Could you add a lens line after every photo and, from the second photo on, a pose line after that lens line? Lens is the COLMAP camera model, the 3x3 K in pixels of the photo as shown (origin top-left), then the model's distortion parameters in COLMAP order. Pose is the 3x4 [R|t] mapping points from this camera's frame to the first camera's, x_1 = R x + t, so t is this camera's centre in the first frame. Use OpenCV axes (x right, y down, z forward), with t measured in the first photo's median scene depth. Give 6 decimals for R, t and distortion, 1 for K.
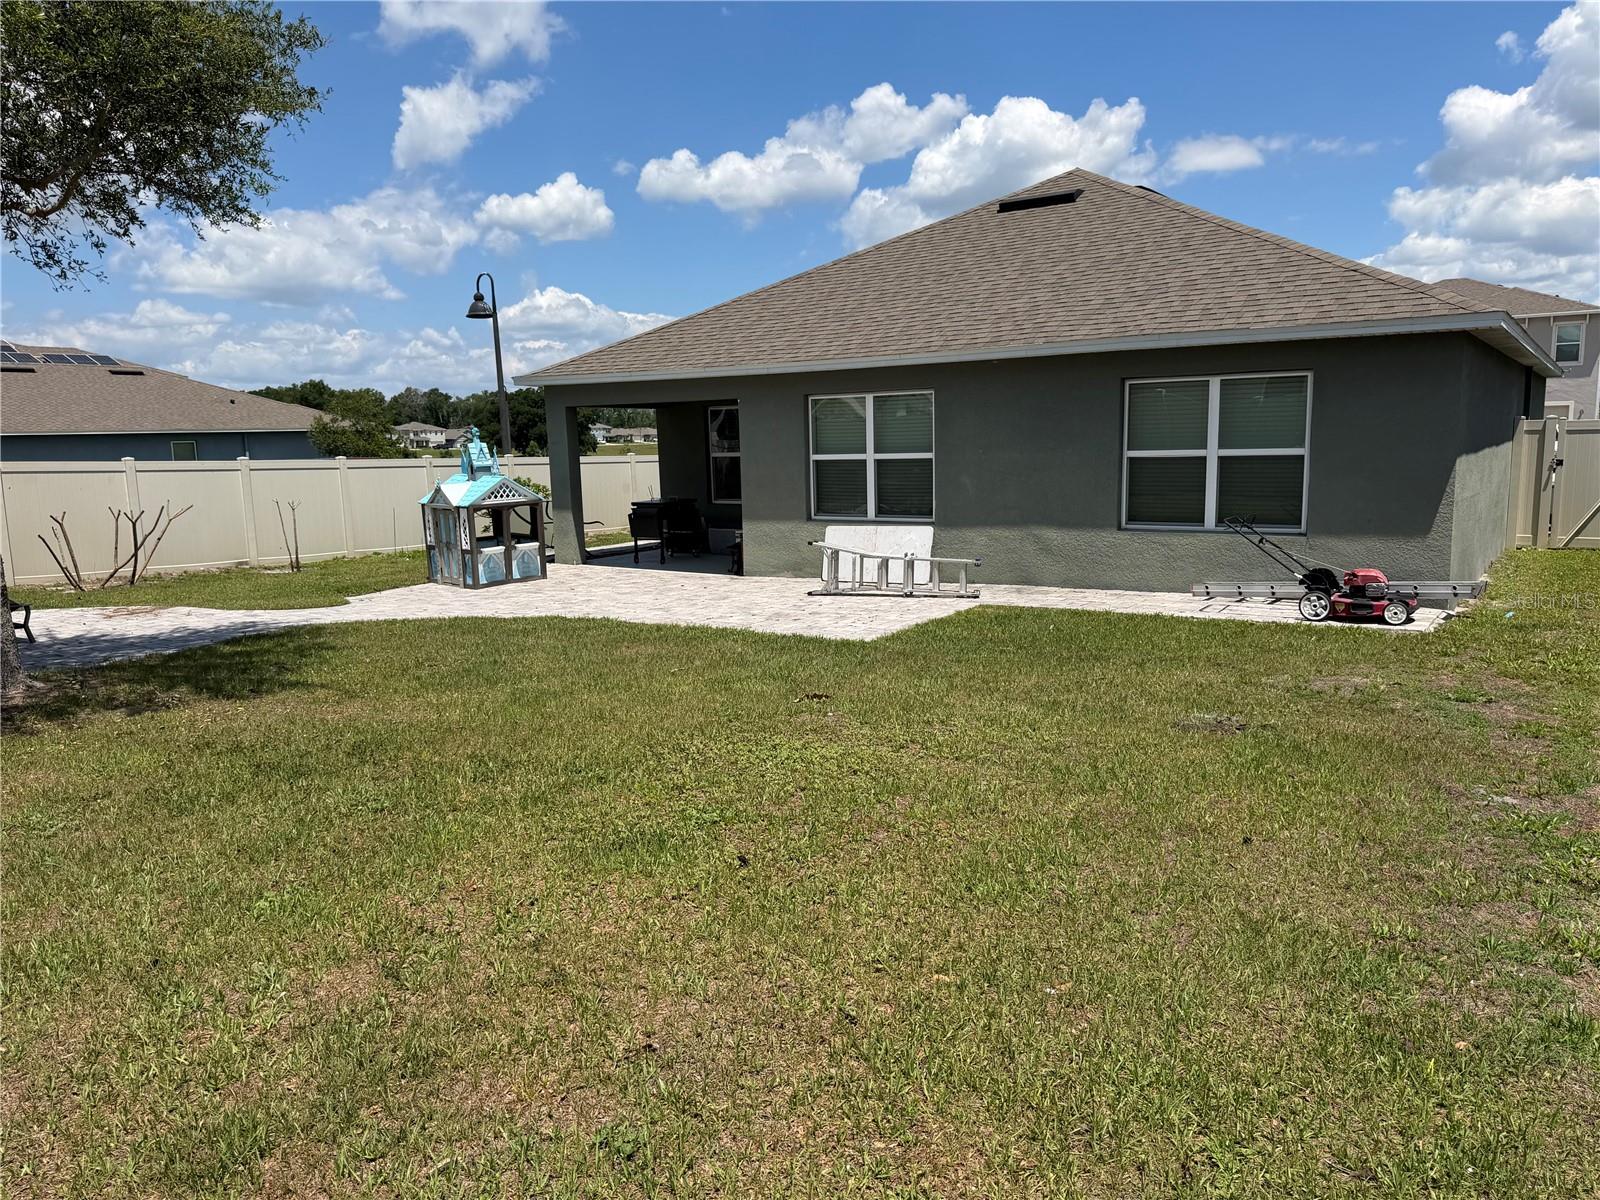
lens RADIAL K [[1130.6, 0, 800.0], [0, 1130.6, 600.0], [0, 0, 1]] dist [0.001506, -0.002381]
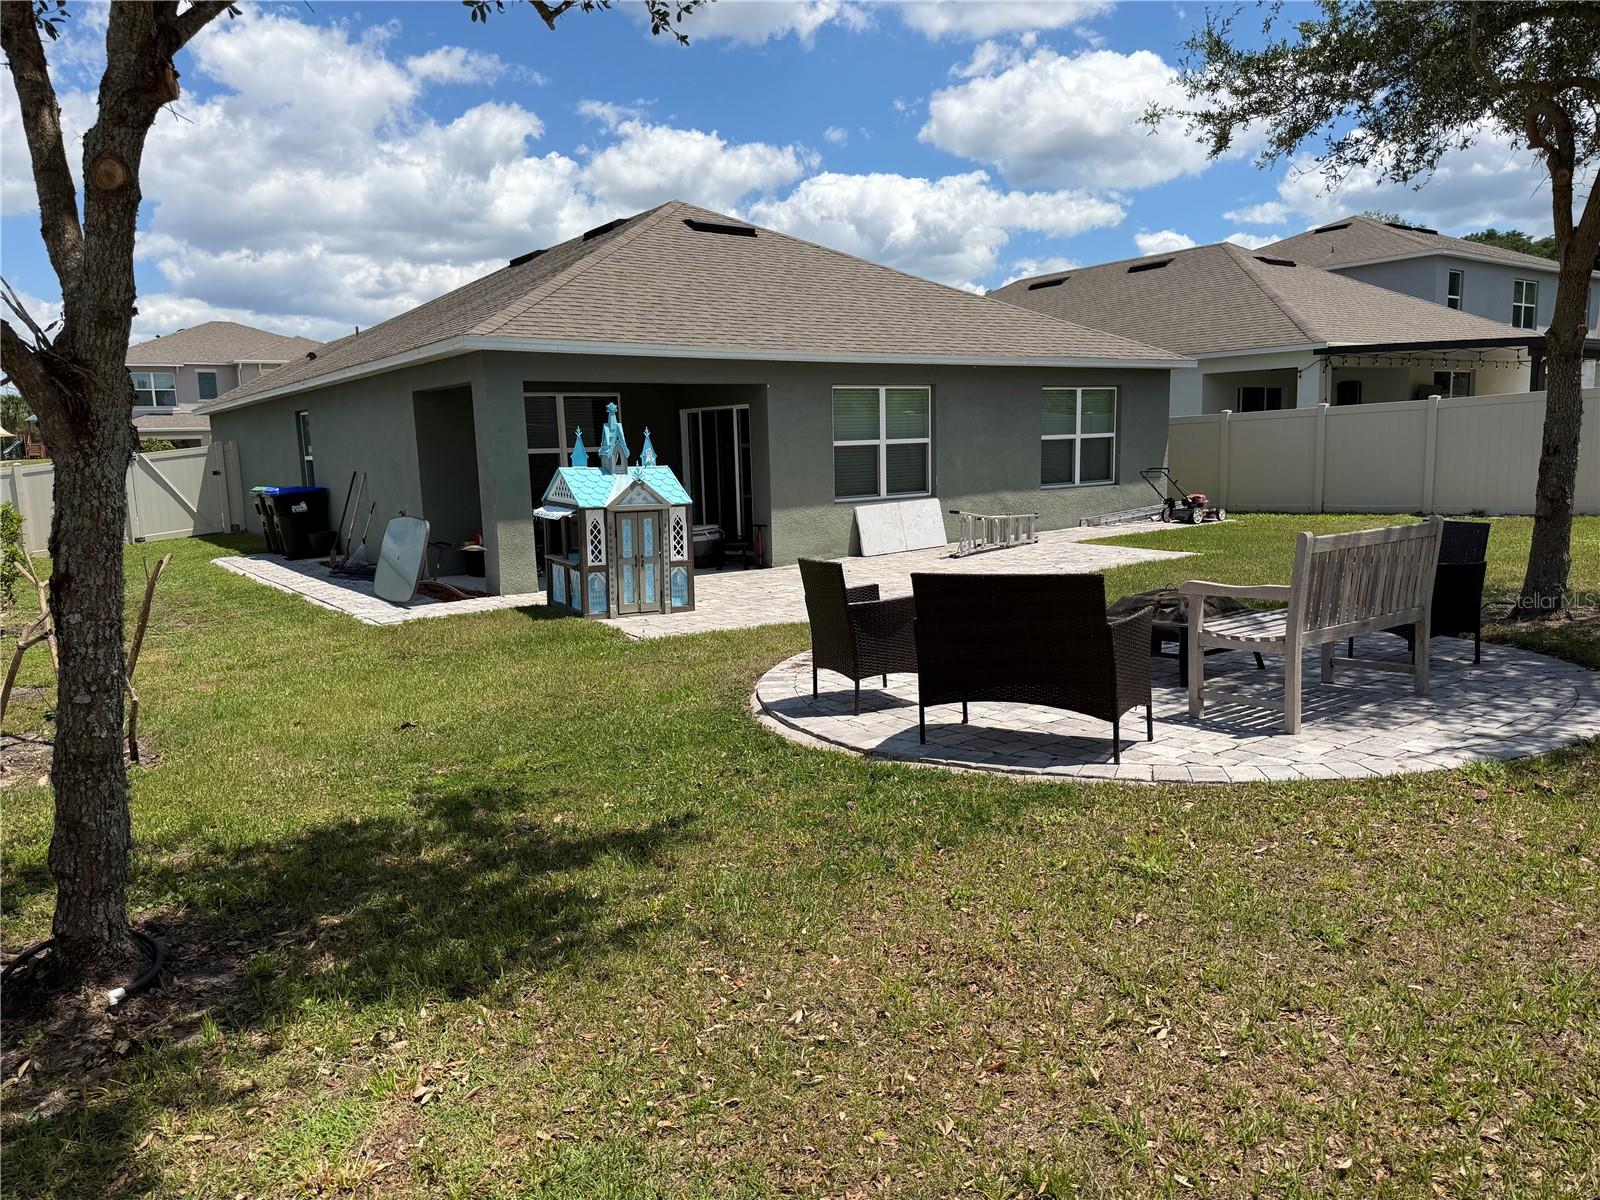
lens RADIAL K [[1130.6, 0, 800.0], [0, 1130.6, 600.0], [0, 0, 1]] dist [0.001506, -0.002381]
pose [[0.361530, -0.124013, 0.924076, -1.027567], [0.145377, 0.986490, 0.075513, -0.068086], [-0.920957, 0.107039, 0.374675, 0.668023]]
